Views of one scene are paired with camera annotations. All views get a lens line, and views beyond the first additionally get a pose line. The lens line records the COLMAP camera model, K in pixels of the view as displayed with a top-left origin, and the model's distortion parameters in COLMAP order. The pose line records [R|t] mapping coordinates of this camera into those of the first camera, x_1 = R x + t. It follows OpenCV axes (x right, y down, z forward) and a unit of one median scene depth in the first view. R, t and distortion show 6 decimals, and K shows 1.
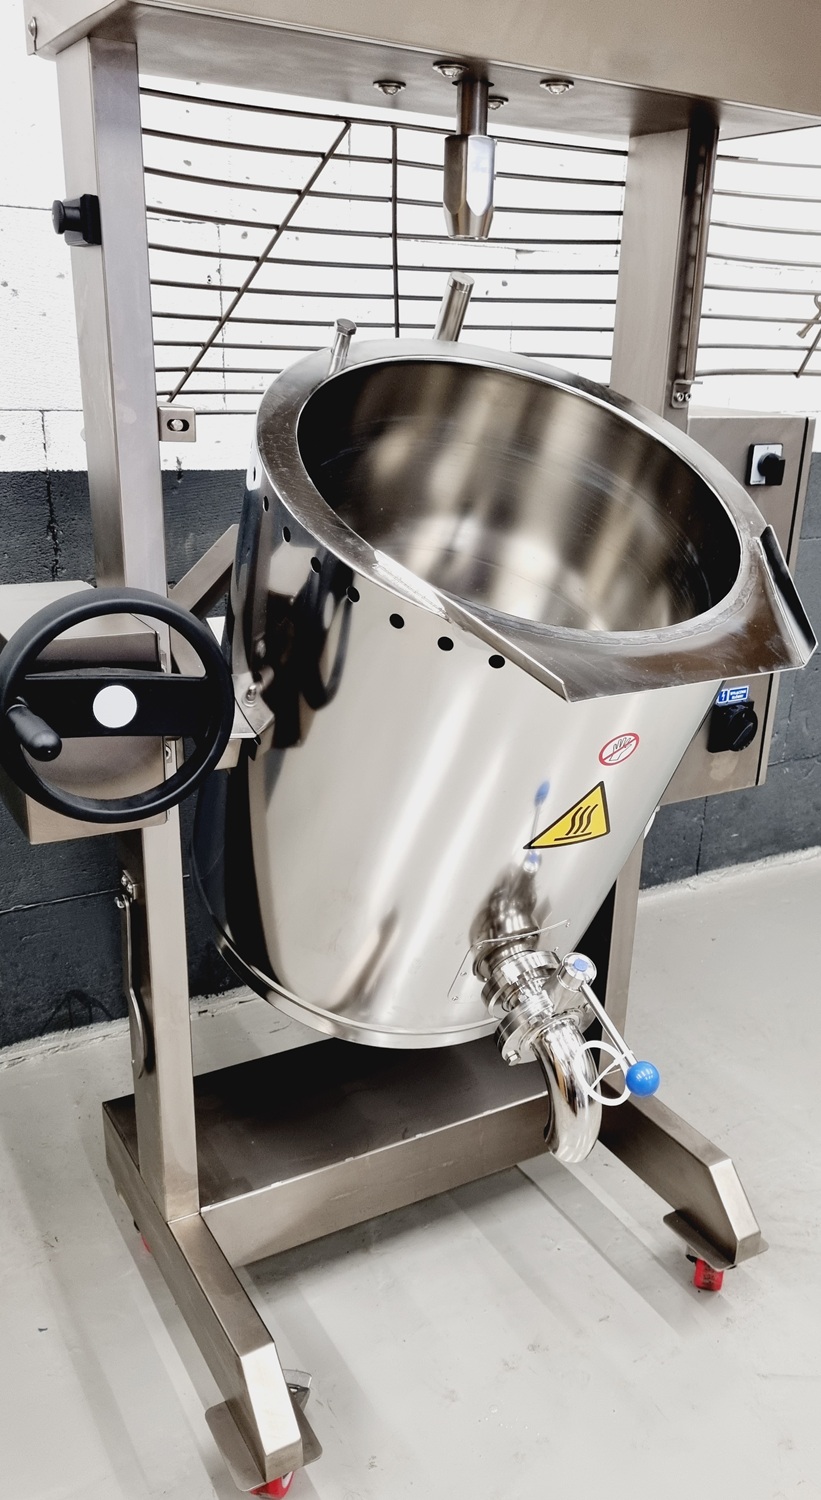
lens RADIAL K [[1220.8, 0, 461.1], [0, 1220.8, 753.5], [0, 0, 1]] dist [0.003471, -0.001135]
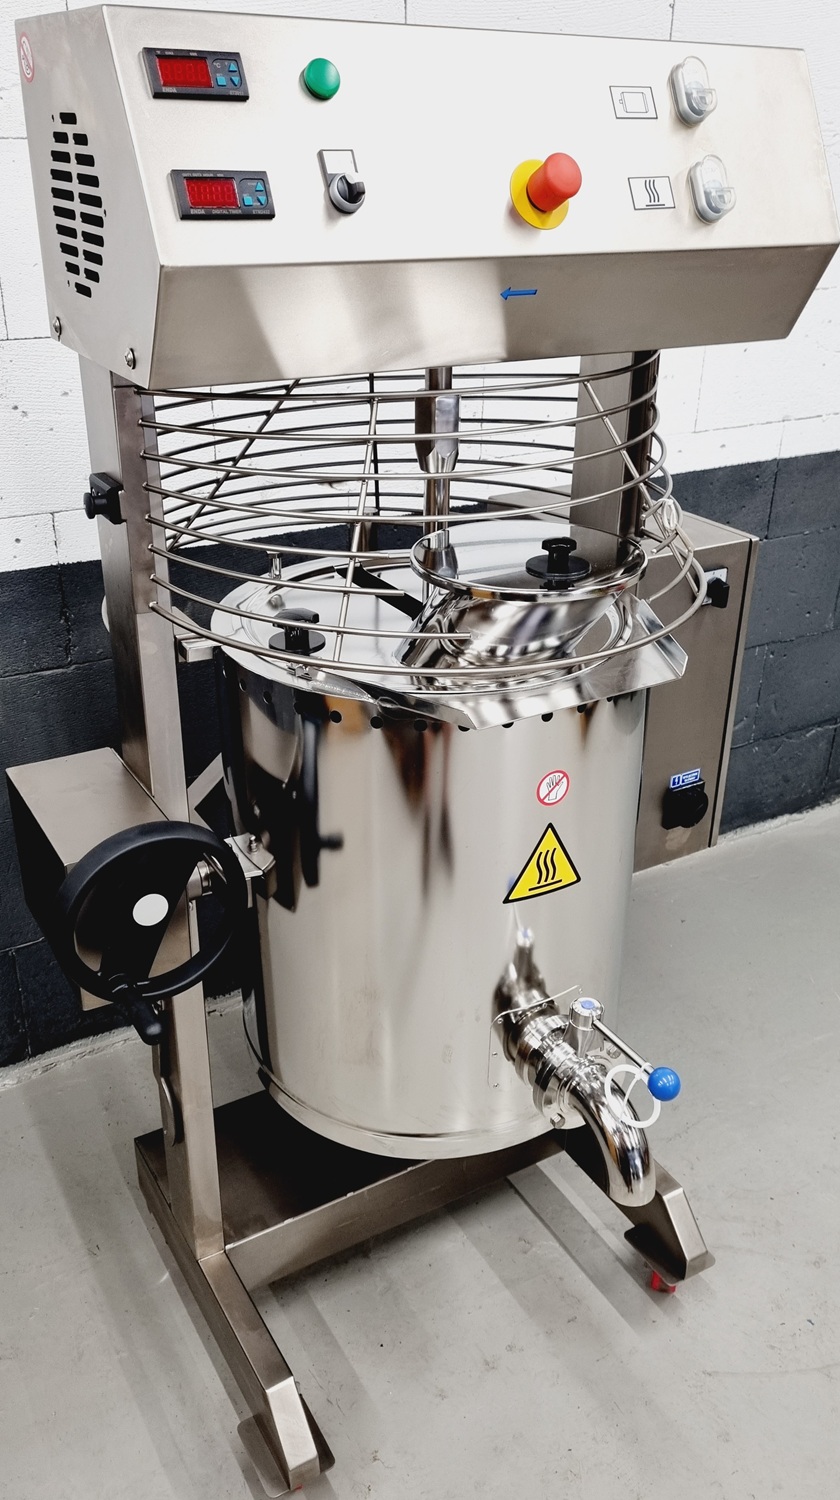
lens RADIAL K [[1227.8, 0, 420.0], [0, 1227.8, 750.0], [0, 0, 1]] dist [0.007263, -0.004242]
pose [[0.999584, -0.015734, -0.024167, 0.009410], [0.017848, 0.995788, 0.089928, -0.188076], [0.022650, -0.090322, 0.995655, -0.120027]]
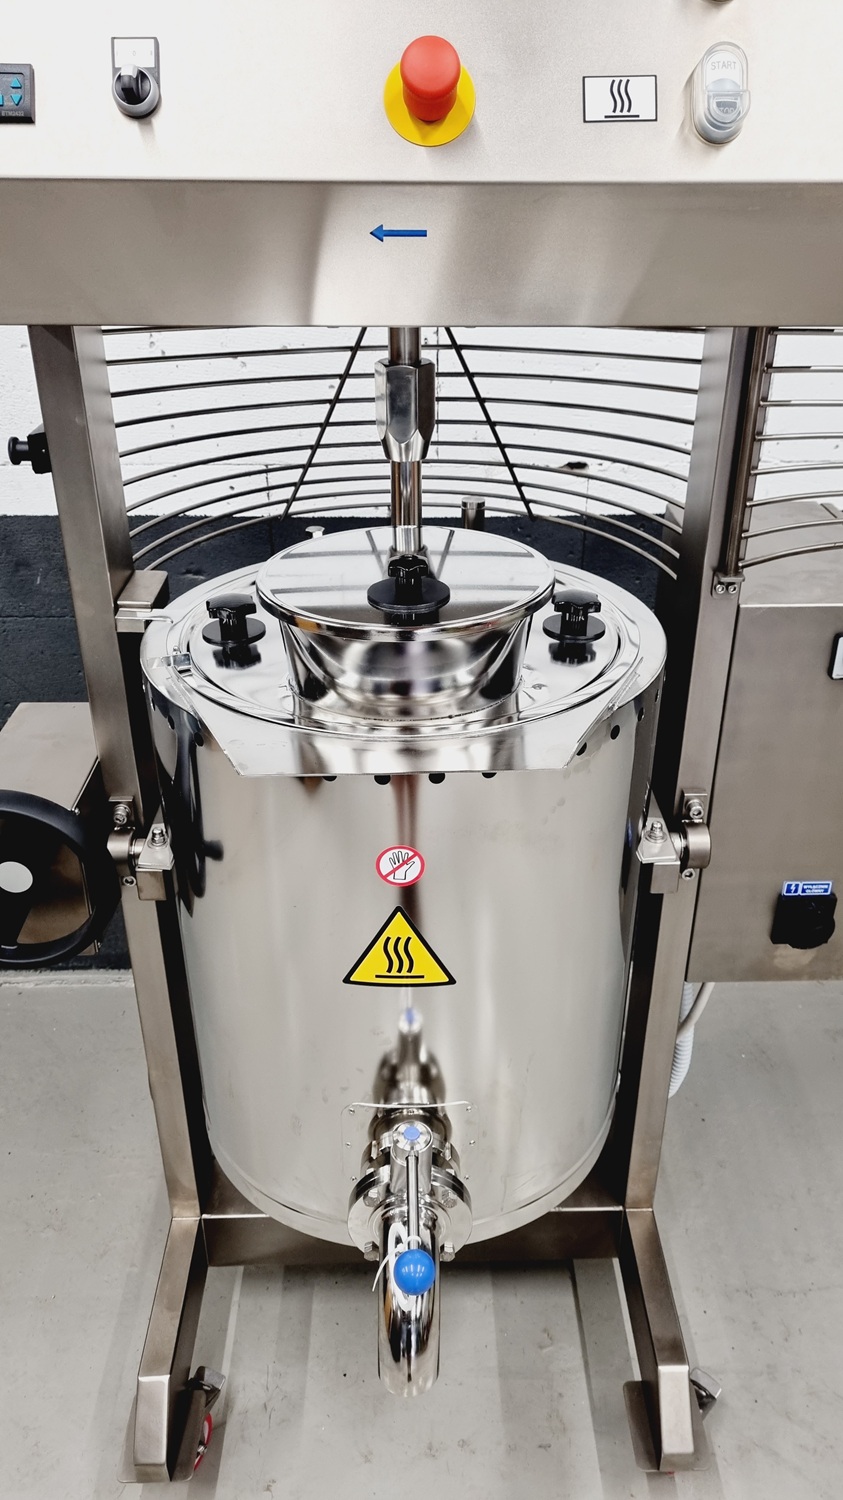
lens RADIAL K [[1147.0, 0, 426.7], [0, 1147.0, 756.5], [0, 0, 1]] dist [0.053000, -0.067158]
pose [[0.869330, 0.214721, -0.445151, 0.352091], [-0.152882, 0.973348, 0.170939, -0.253180], [0.469991, -0.080547, 0.878988, 0.160966]]
